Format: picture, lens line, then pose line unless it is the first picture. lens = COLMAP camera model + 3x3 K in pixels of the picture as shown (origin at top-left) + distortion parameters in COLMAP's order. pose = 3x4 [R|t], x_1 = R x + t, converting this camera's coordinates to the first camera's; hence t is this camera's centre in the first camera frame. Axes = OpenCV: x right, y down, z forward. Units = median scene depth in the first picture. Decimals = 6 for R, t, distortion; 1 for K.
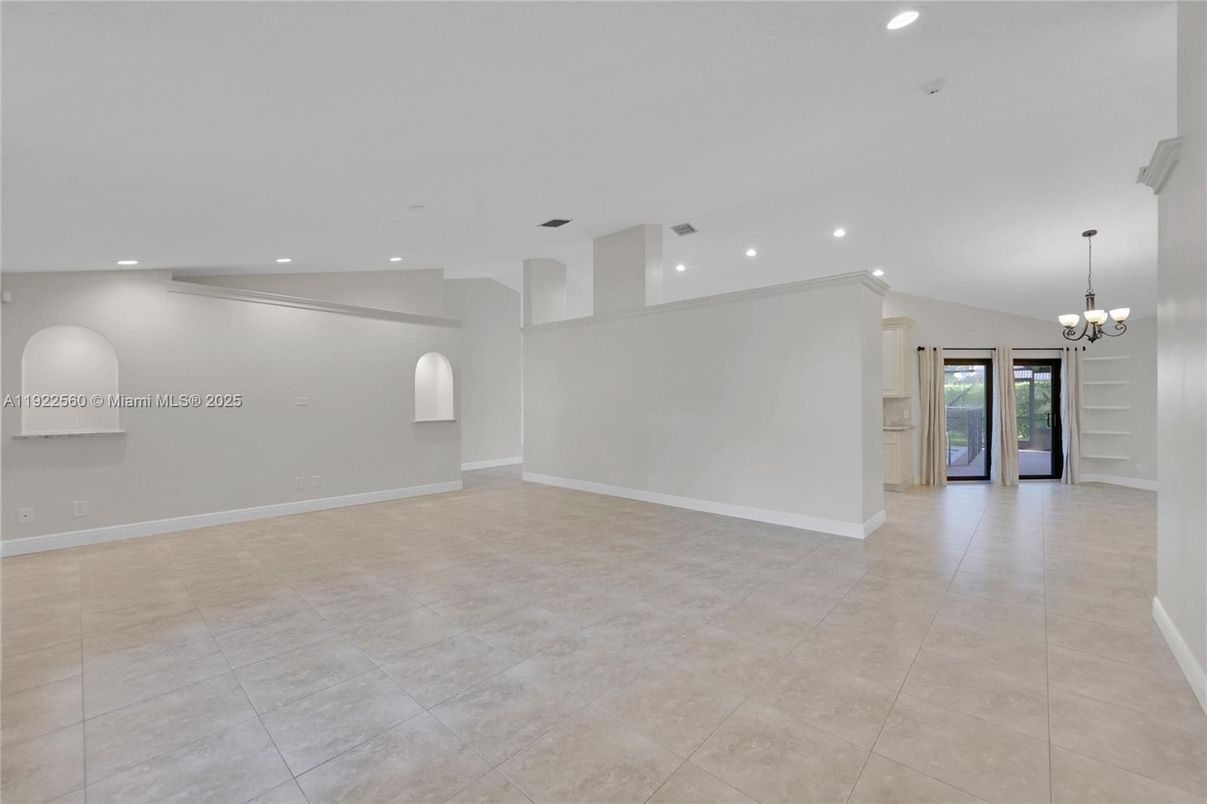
lens RADIAL K [[486.8, 0, 595.4], [0, 486.8, 397.4], [0, 0, 1]] dist [0.001294, 0.000271]
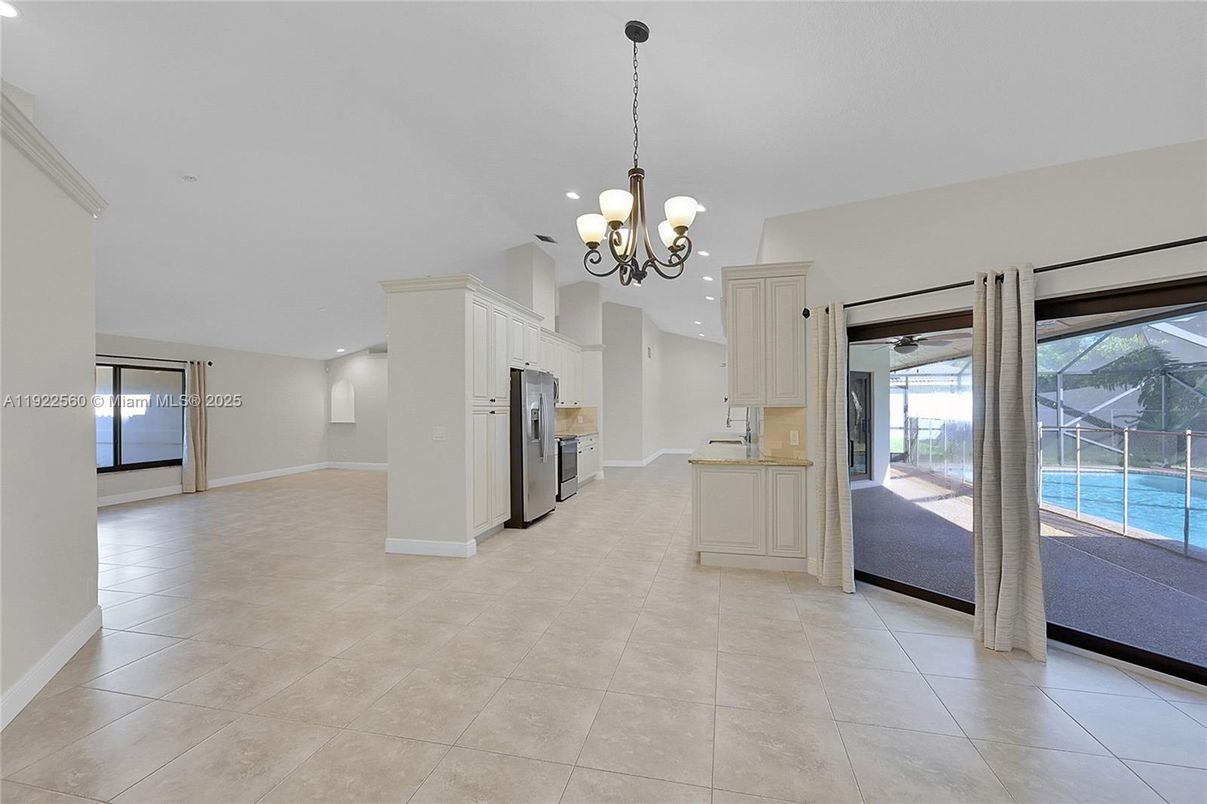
lens RADIAL K [[493.8, 0, 615.9], [0, 493.8, 406.8], [0, 0, 1]] dist [-0.000688, 0.000161]
pose [[0.500580, 0.000223, -0.865690, 1.022151], [0.004187, 0.999988, 0.002679, -0.002613], [0.865680, -0.004965, 0.500573, 0.559877]]
